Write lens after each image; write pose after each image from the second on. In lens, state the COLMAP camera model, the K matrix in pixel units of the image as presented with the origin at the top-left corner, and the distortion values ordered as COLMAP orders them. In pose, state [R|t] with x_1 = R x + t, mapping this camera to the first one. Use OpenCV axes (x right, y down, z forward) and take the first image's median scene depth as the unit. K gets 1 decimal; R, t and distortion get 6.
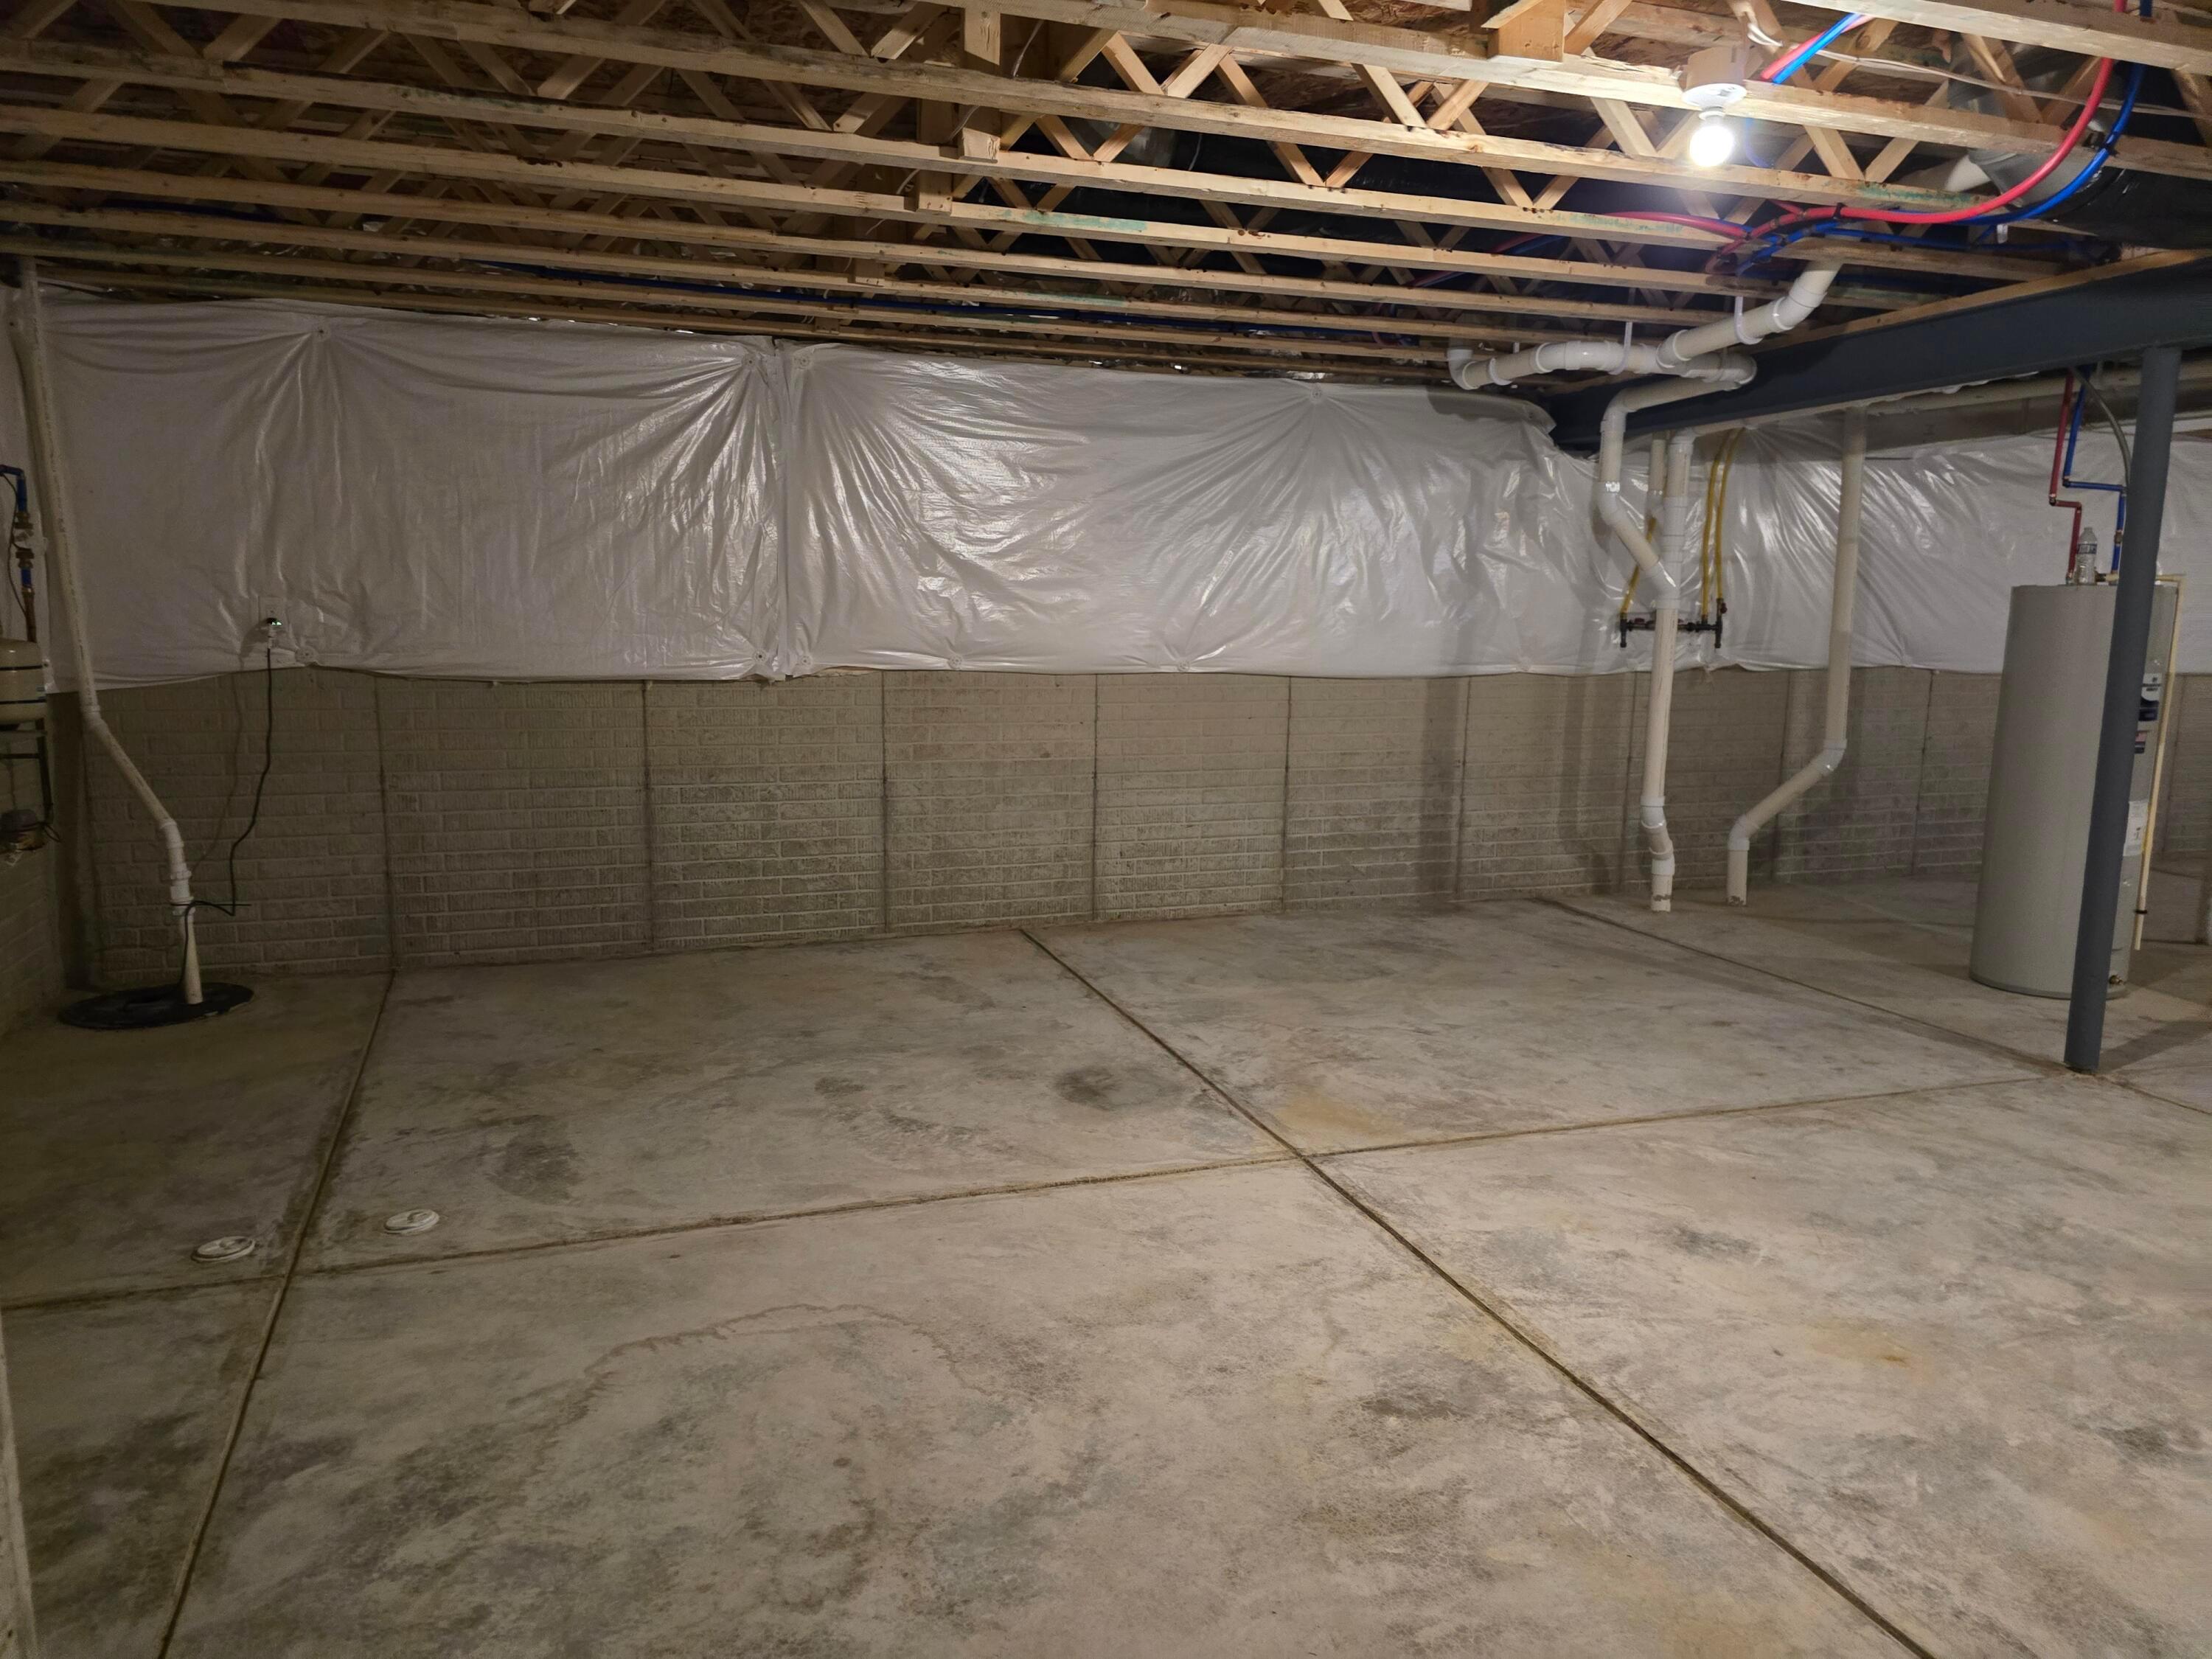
lens RADIAL K [[1488.1, 0, 1141.2], [0, 1488.1, 826.2], [0, 0, 1]] dist [0.071781, -0.066574]
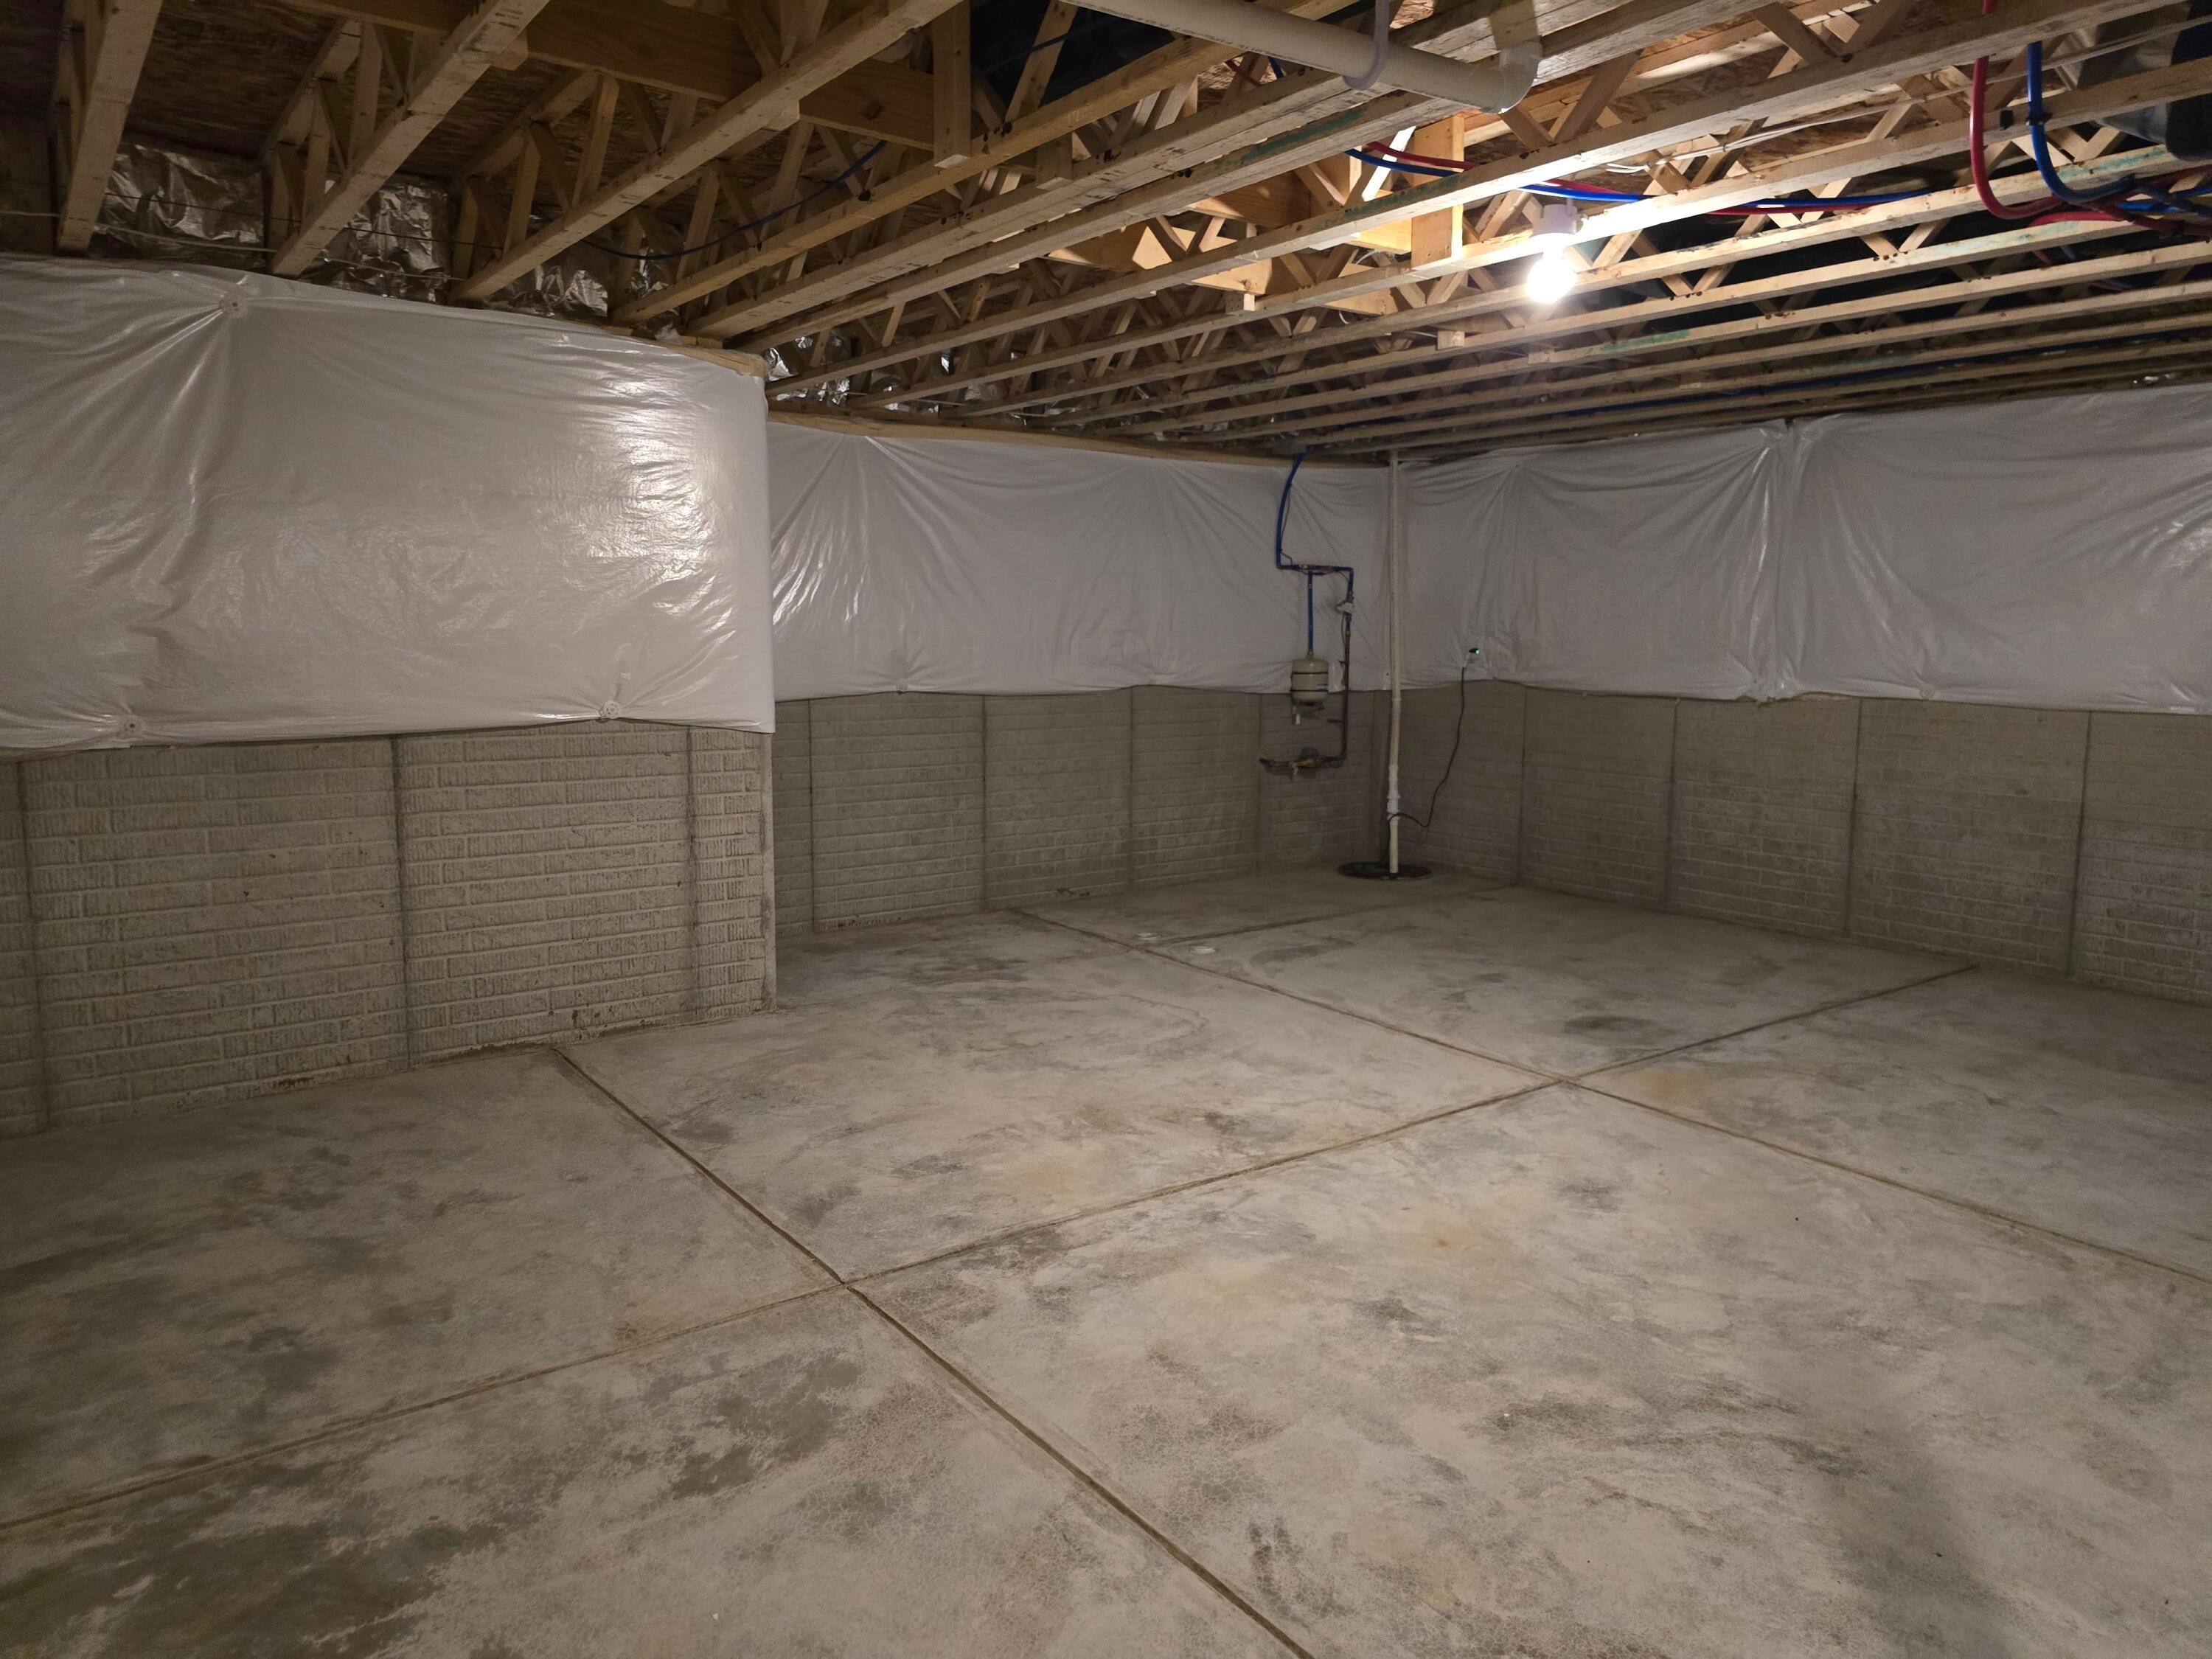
lens RADIAL K [[1488.1, 0, 1141.2], [0, 1488.1, 826.2], [0, 0, 1]] dist [0.071781, -0.066574]
pose [[0.301729, 0.117787, -0.946090, 1.091665], [-0.145937, 0.986351, 0.076257, -0.027397], [0.942158, 0.115060, 0.314800, 0.247671]]
